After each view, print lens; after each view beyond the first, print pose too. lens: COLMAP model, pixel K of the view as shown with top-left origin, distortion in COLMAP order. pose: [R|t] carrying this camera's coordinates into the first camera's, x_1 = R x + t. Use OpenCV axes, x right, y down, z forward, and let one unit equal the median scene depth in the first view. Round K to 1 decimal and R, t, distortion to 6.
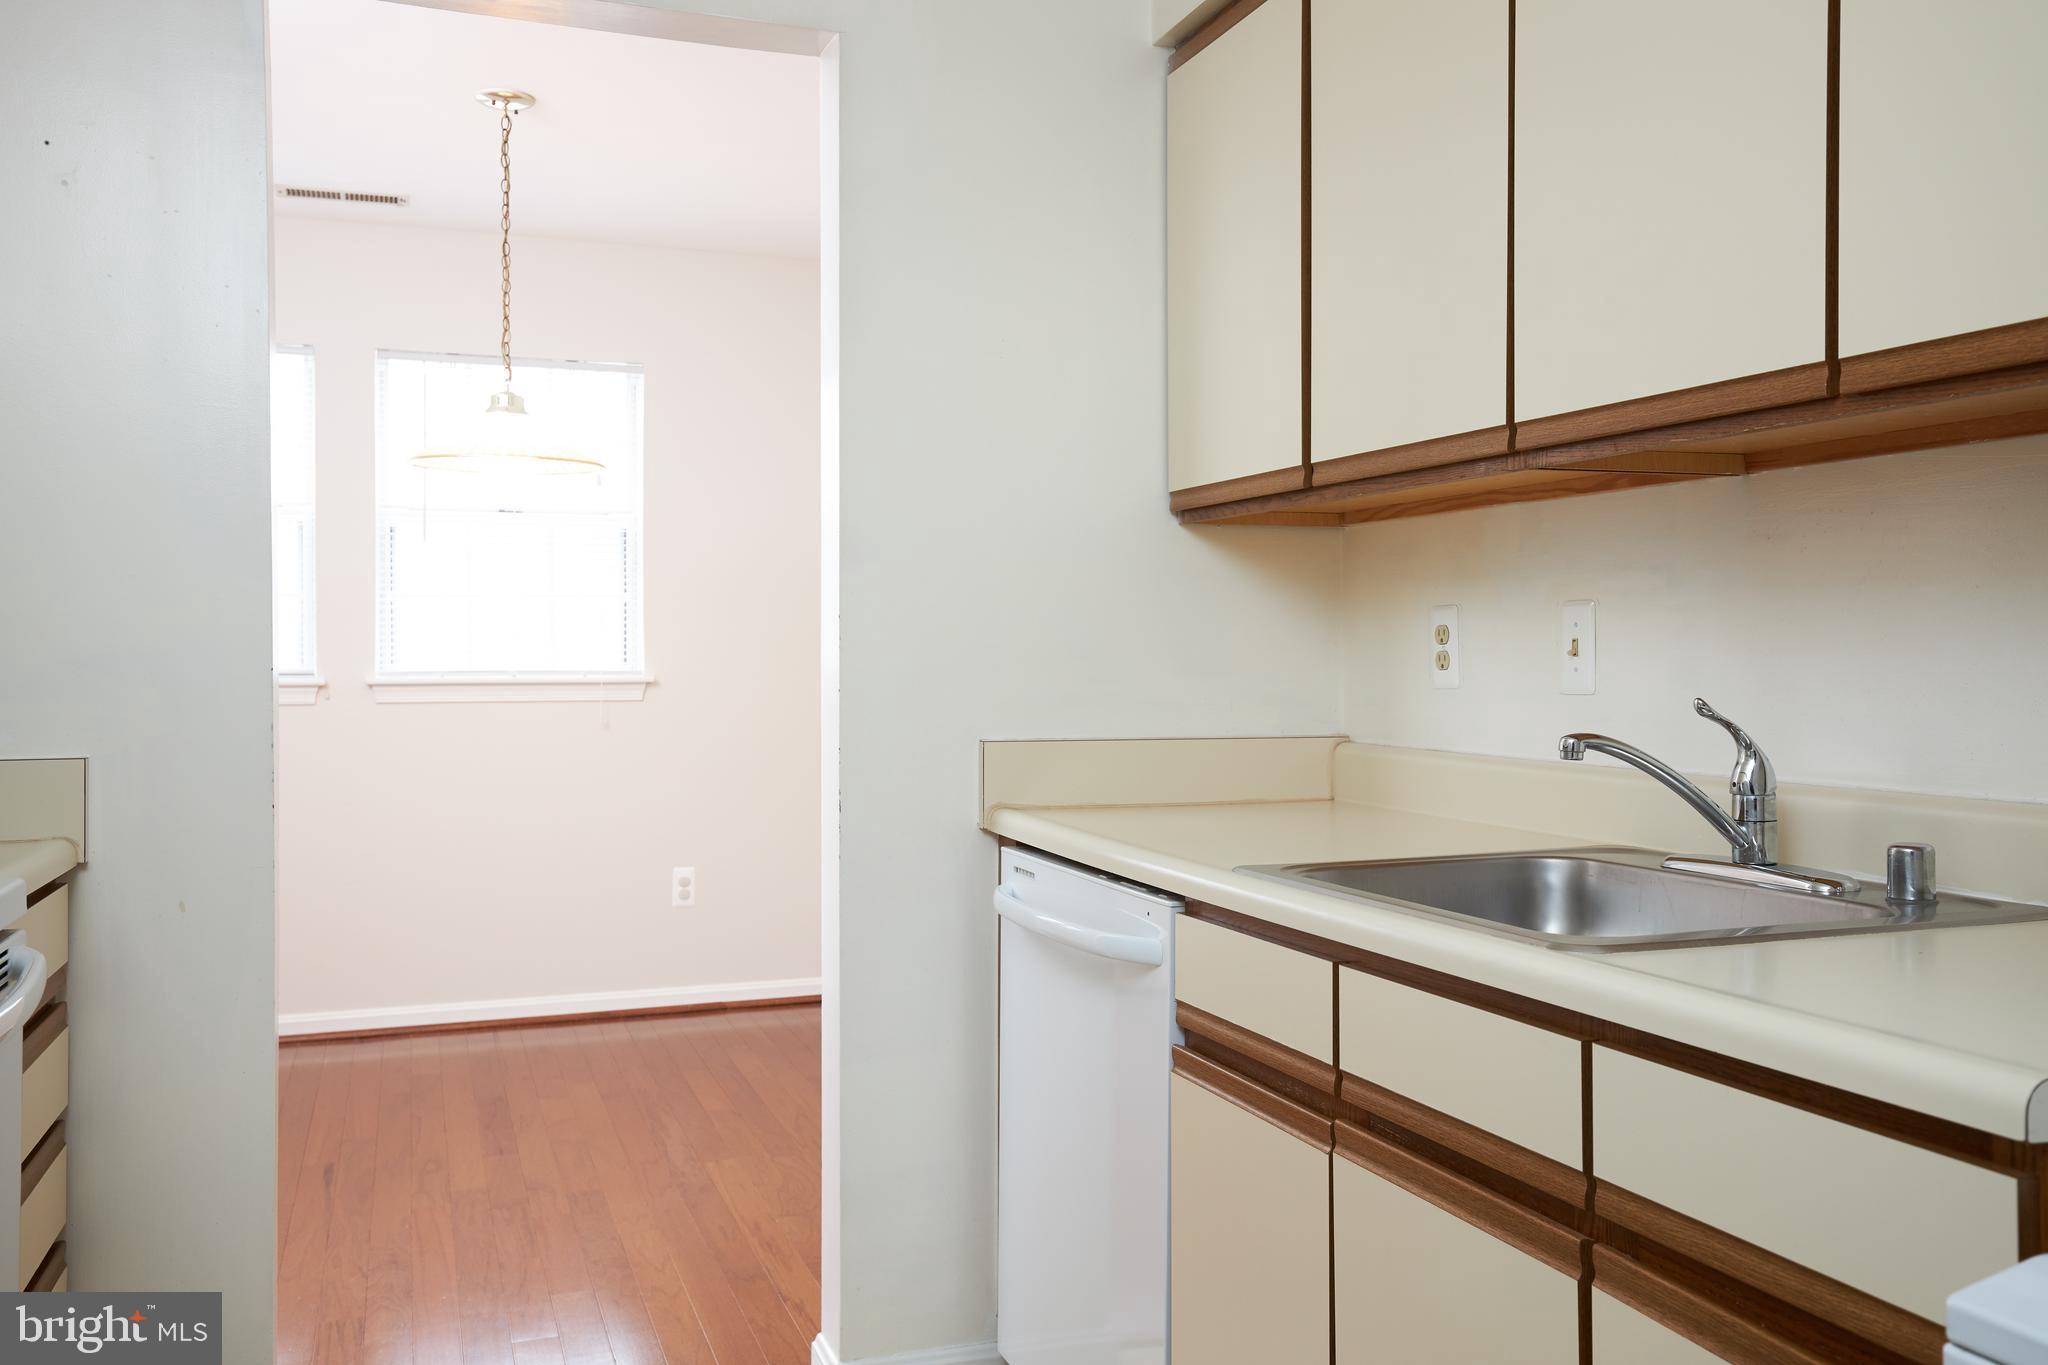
lens RADIAL K [[1728.8, 0, 1024.9], [0, 1728.8, 676.0], [0, 0, 1]] dist [0.039535, -0.001474]
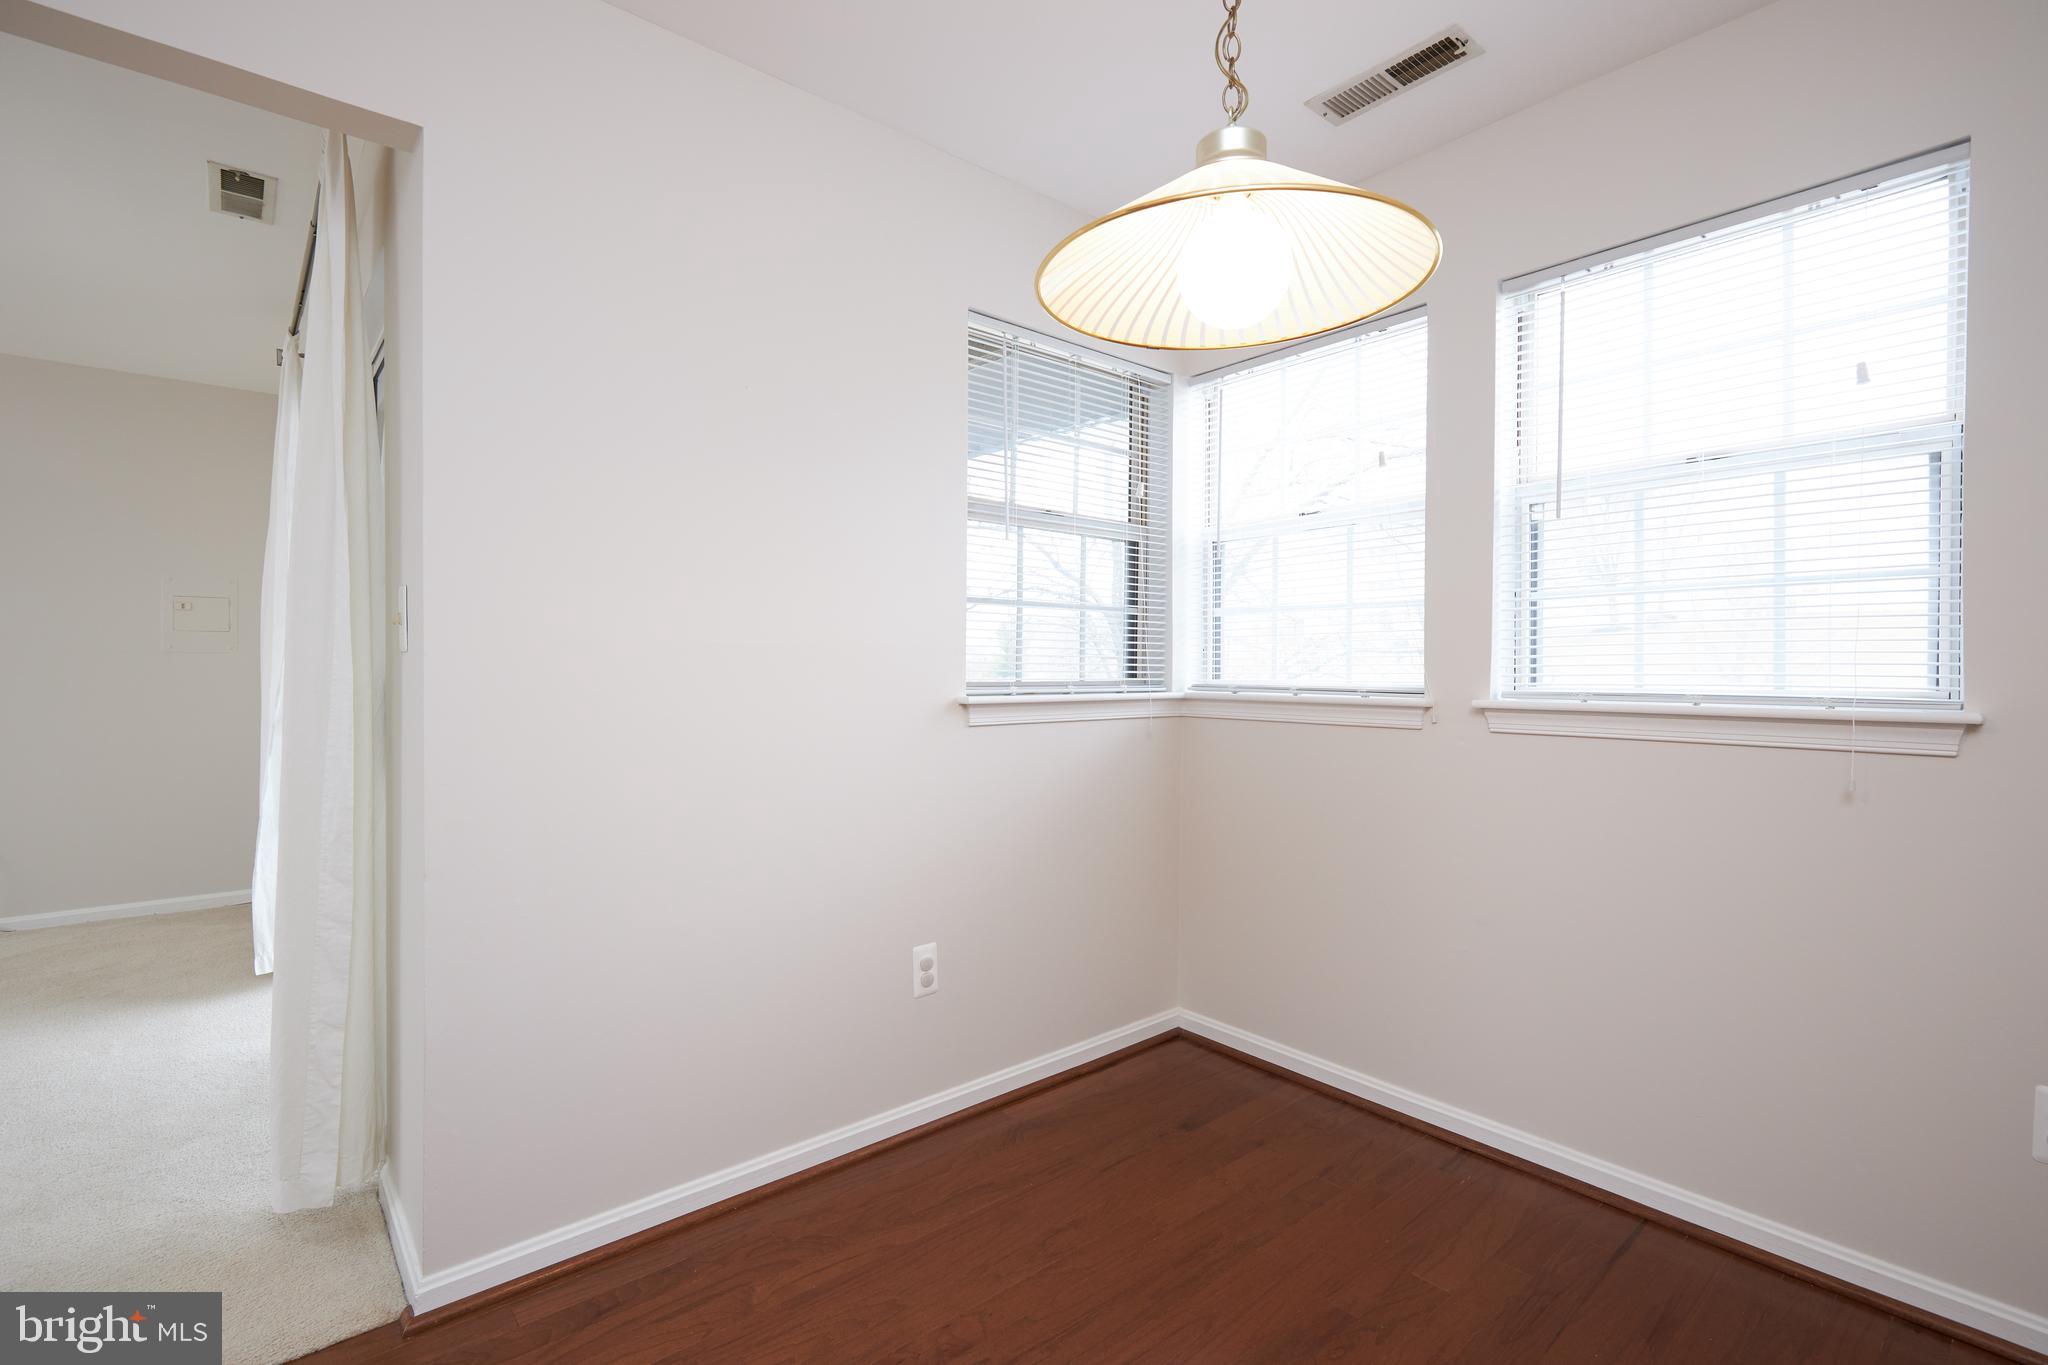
lens RADIAL K [[911.6, 0, 1024.0], [0, 911.6, 682.5], [0, 0, 1]] dist [-0.001057, -0.000375]
pose [[0.353560, 0.015209, -0.935288, -0.119743], [-0.016637, 0.999812, 0.009969, -0.015100], [0.935264, 0.012036, 0.353747, 1.291485]]
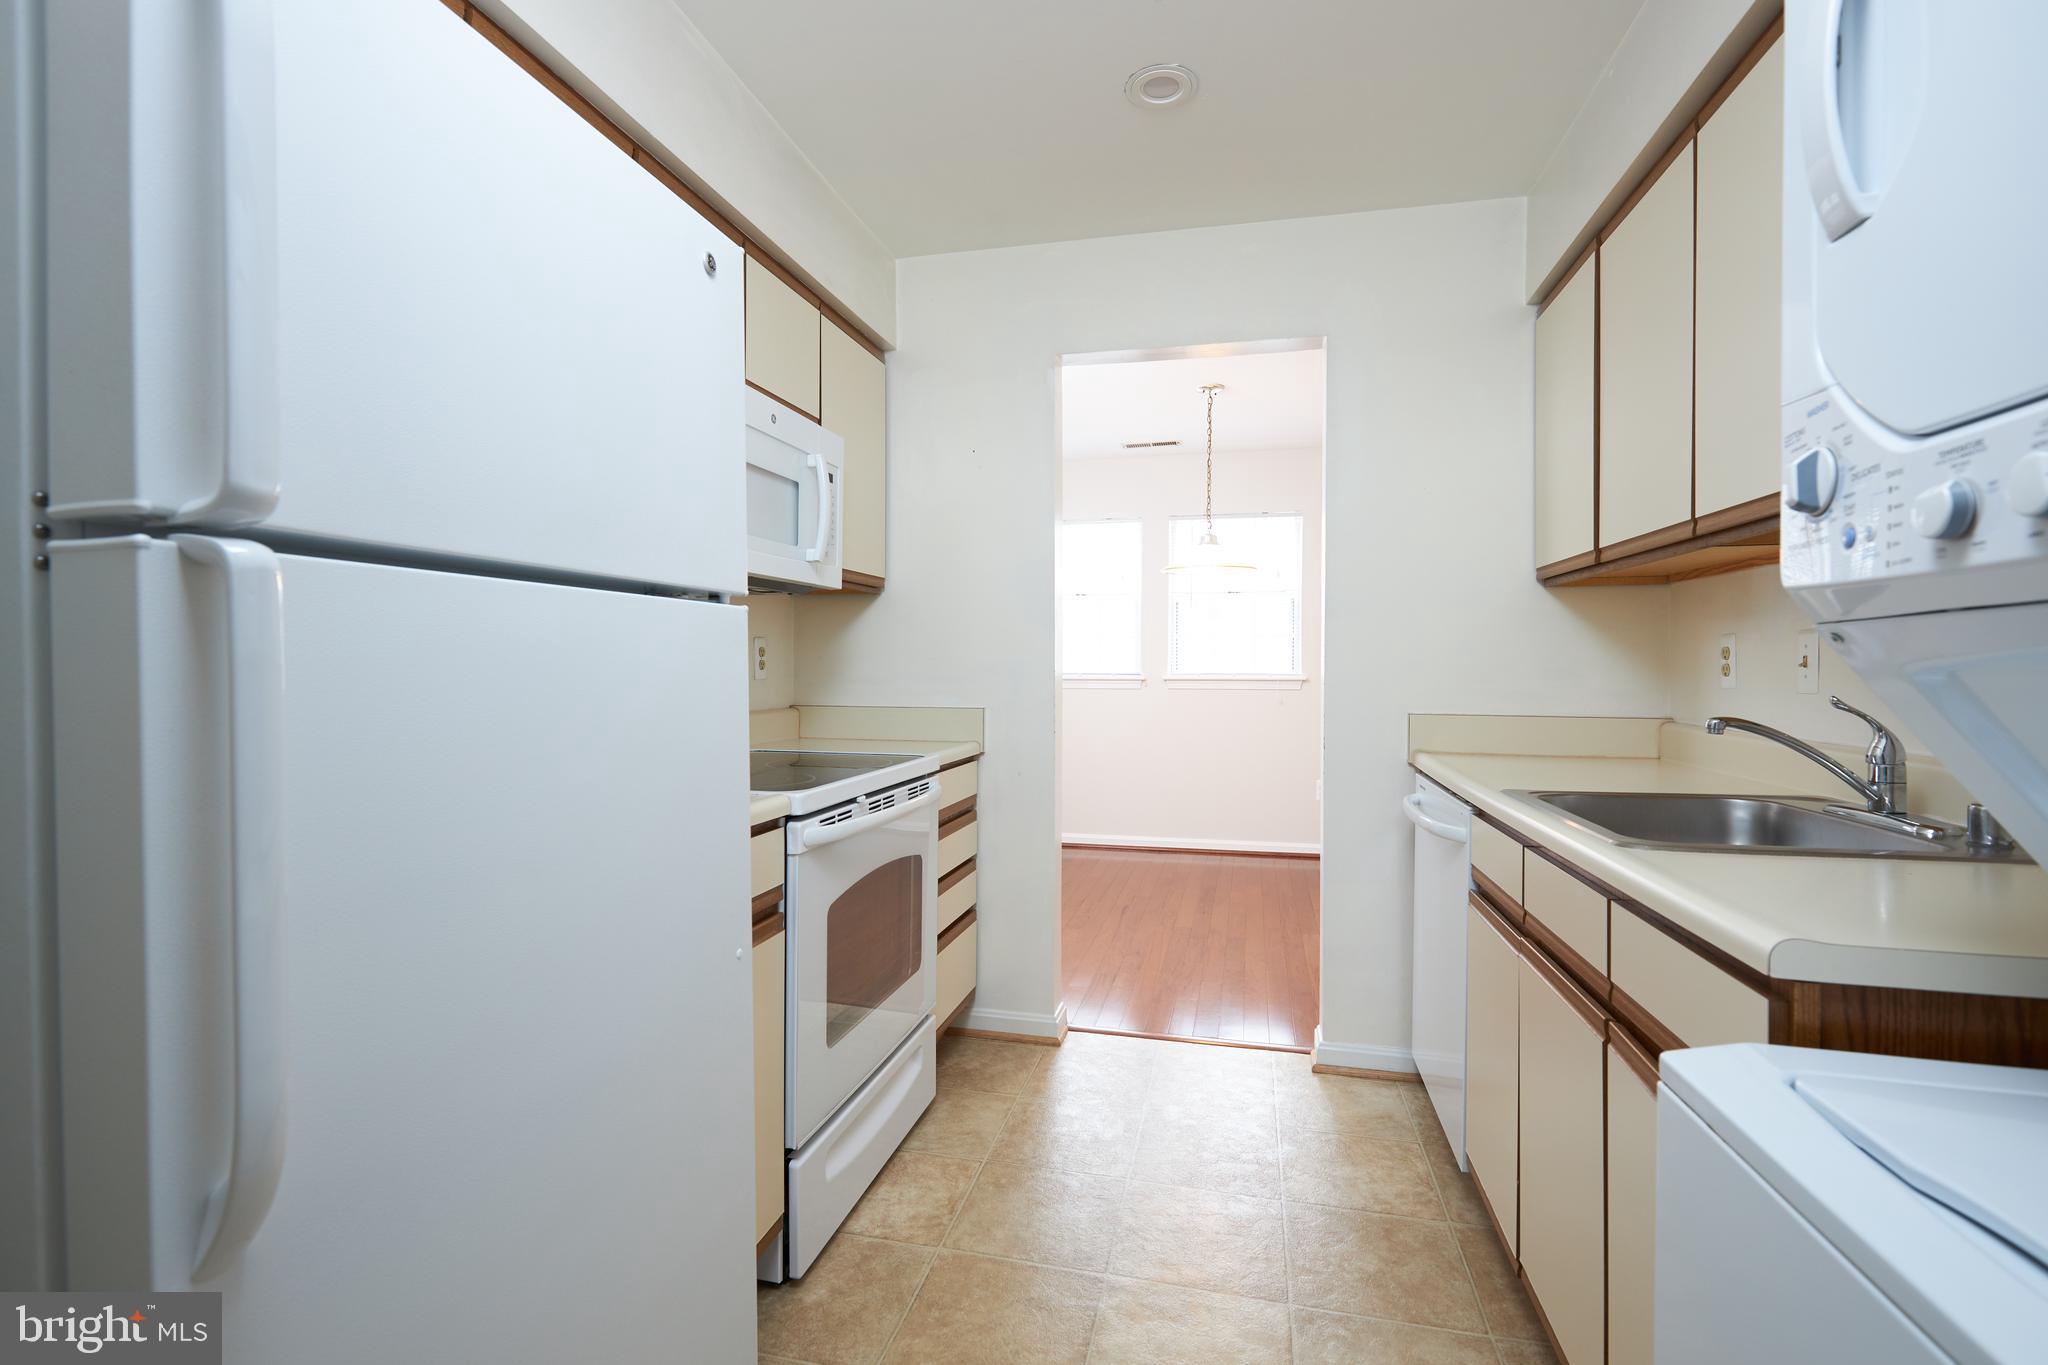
lens RADIAL K [[934.9, 0, 1025.0], [0, 934.9, 675.5], [0, 0, 1]] dist [0.006227, 0.000393]
pose [[0.835974, 0.008511, -0.548702, 0.177936], [-0.009285, 0.999956, 0.001365, 0.000306], [0.548690, 0.003954, 0.836017, -0.026767]]
